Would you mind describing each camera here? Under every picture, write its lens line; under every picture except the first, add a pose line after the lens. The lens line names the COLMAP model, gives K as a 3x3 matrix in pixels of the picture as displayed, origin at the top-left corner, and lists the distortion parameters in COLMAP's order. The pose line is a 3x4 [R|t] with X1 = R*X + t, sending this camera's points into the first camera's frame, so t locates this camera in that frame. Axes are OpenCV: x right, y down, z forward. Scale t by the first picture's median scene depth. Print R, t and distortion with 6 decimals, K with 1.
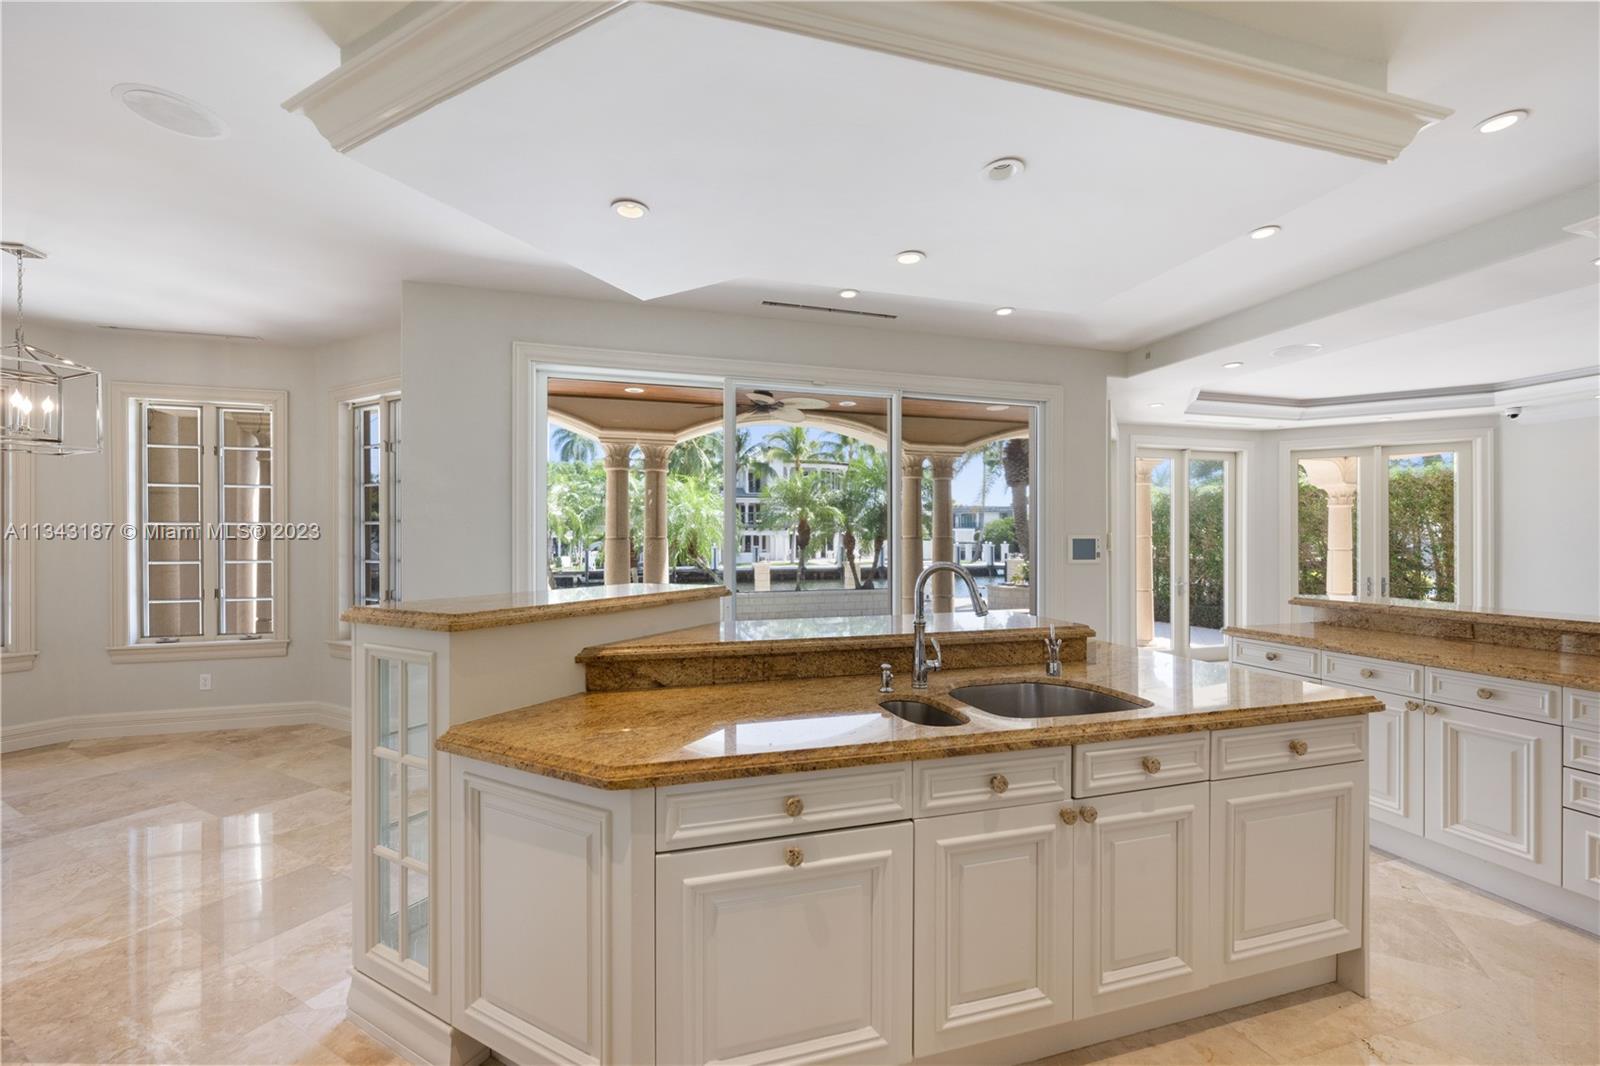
lens RADIAL K [[634.1, 0, 795.2], [0, 634.1, 536.4], [0, 0, 1]] dist [-0.000641, -0.000050]
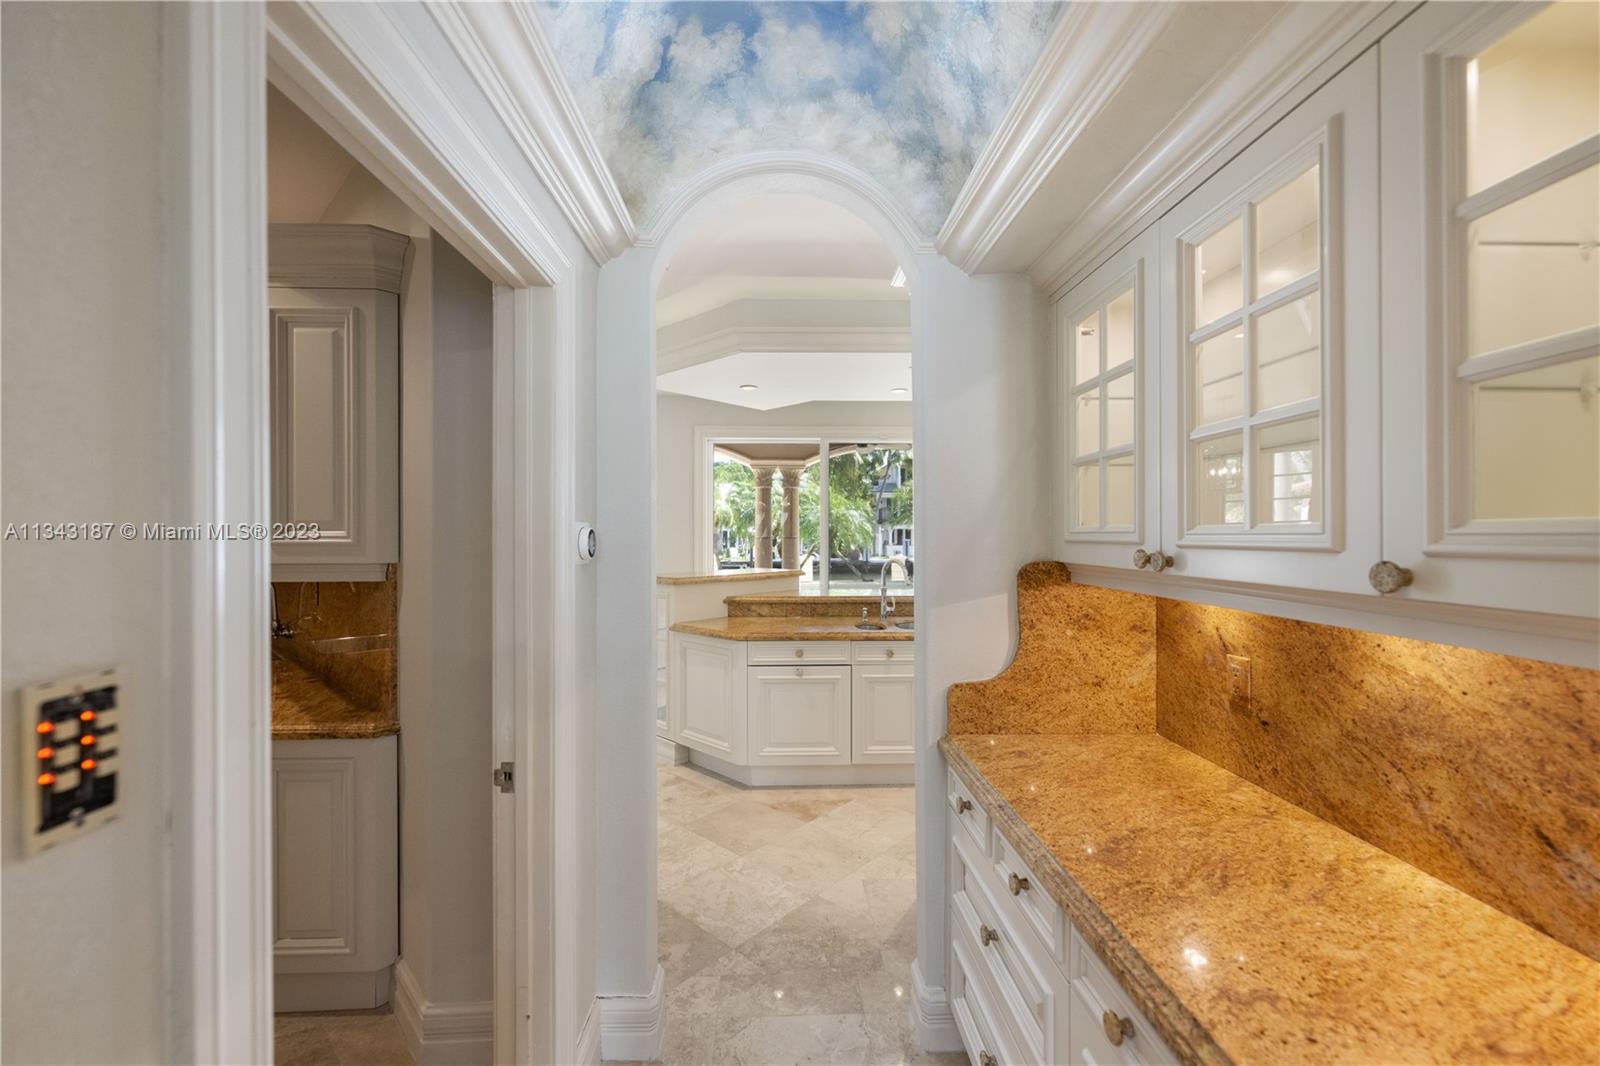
lens RADIAL K [[609.9, 0, 800.0], [0, 609.9, 533.0], [0, 0, 1]] dist [0.001257, 0.000112]
pose [[0.971570, 0.002640, -0.236740, 0.392219], [-0.001388, 0.999984, 0.005458, -0.052484], [0.236750, -0.004974, 0.971558, -0.944388]]
